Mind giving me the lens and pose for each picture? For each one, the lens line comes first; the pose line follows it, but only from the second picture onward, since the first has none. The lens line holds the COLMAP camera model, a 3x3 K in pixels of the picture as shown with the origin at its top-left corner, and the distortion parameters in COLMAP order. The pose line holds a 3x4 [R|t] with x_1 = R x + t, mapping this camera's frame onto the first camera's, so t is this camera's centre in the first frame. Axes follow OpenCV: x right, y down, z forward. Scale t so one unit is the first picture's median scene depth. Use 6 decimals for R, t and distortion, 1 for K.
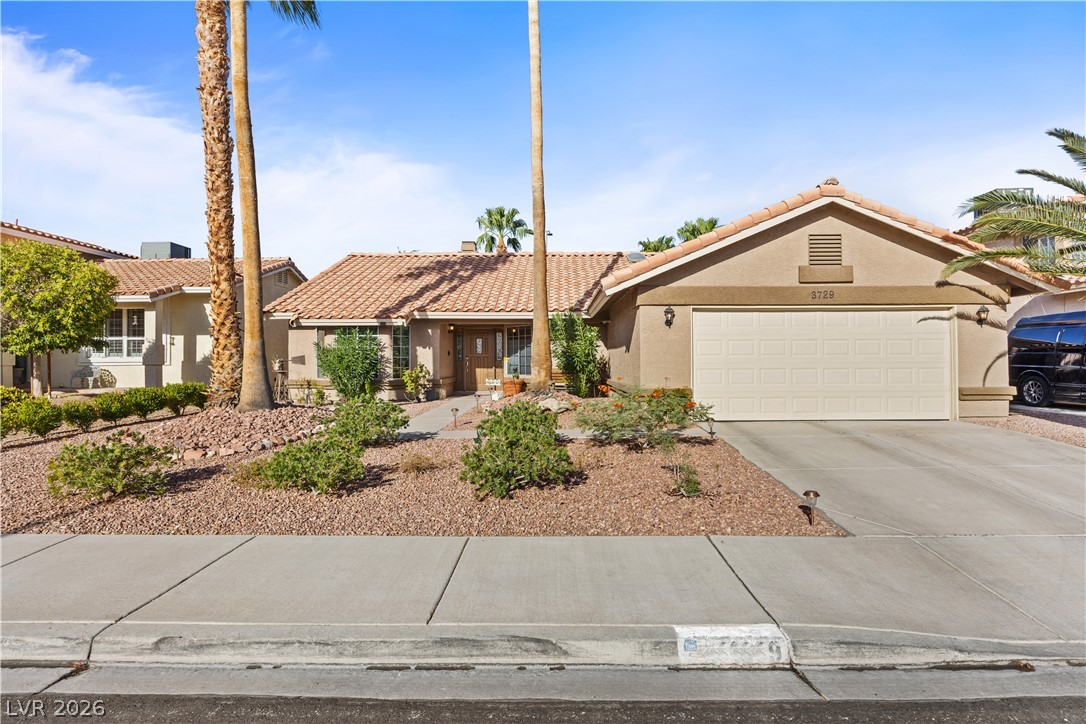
lens RADIAL K [[536.4, 0, 543.0], [0, 536.4, 354.1], [0, 0, 1]] dist [0.005568, 0.000179]
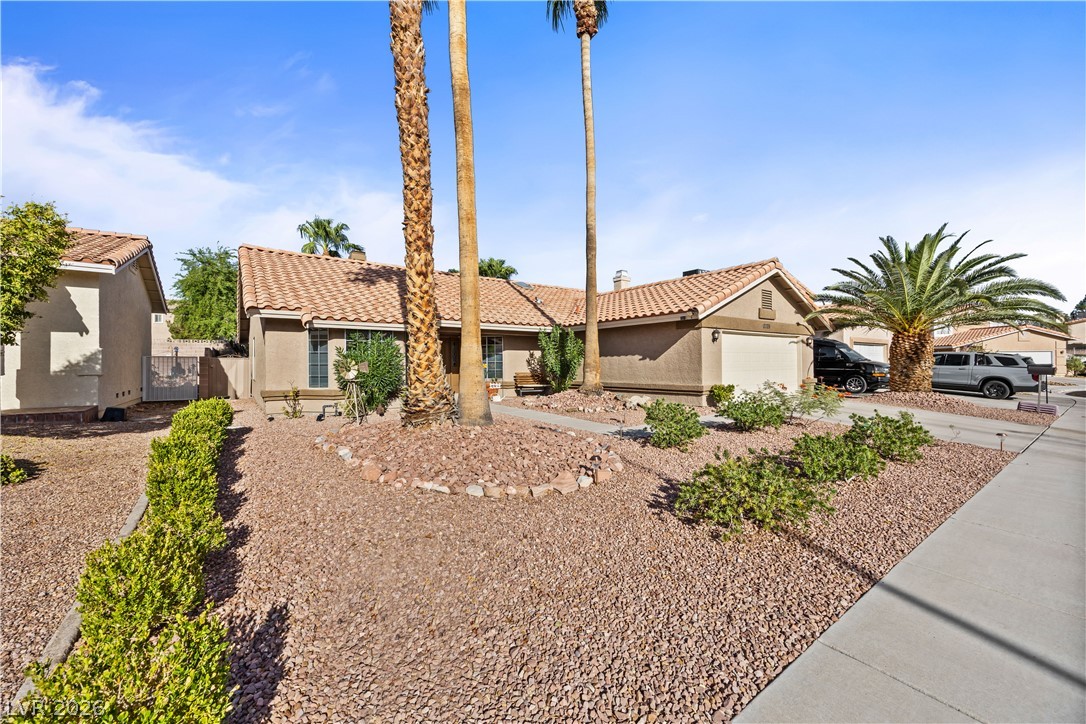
lens RADIAL K [[415.2, 0, 547.2], [0, 415.2, 363.3], [0, 0, 1]] dist [0.001562, 0.001230]
pose [[0.807773, -0.001909, 0.589491, -0.543285], [-0.001789, 0.999982, 0.005690, 0.000099], [-0.589491, -0.005651, 0.807755, 0.240027]]
